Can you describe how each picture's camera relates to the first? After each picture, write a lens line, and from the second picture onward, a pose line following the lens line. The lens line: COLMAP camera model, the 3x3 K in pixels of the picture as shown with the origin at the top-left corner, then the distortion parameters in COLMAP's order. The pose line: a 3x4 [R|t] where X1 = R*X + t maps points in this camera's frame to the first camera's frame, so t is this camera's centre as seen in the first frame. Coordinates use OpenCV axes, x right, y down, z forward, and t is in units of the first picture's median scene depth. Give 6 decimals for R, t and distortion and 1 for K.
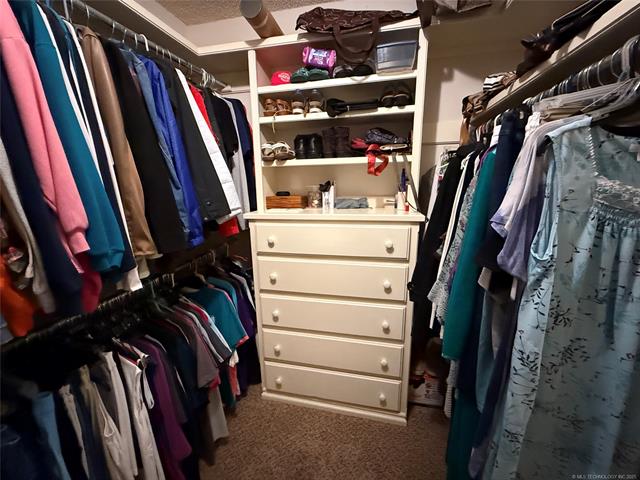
lens RADIAL K [[255.9, 0, 319.6], [0, 255.9, 240.0], [0, 0, 1]] dist [0.000019, -0.000149]
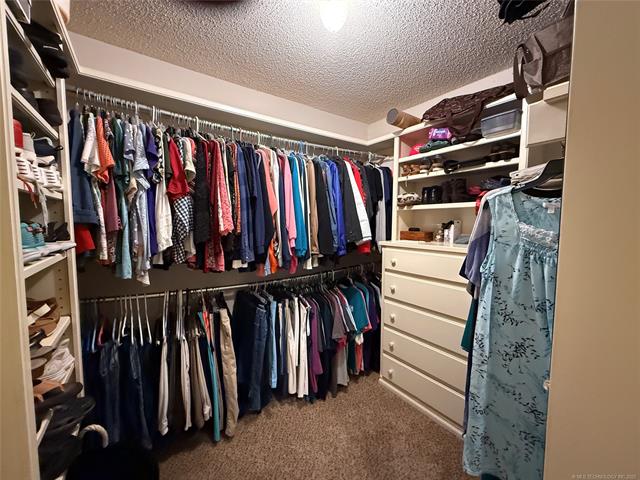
lens RADIAL K [[255.9, 0, 320.3], [0, 255.9, 239.5], [0, 0, 1]] dist [0.000019, -0.000149]
pose [[0.749653, 0.063505, -0.658777, 0.521029], [-0.154968, 0.984557, -0.081435, 0.074462], [0.643433, 0.163137, 0.747918, -0.408720]]
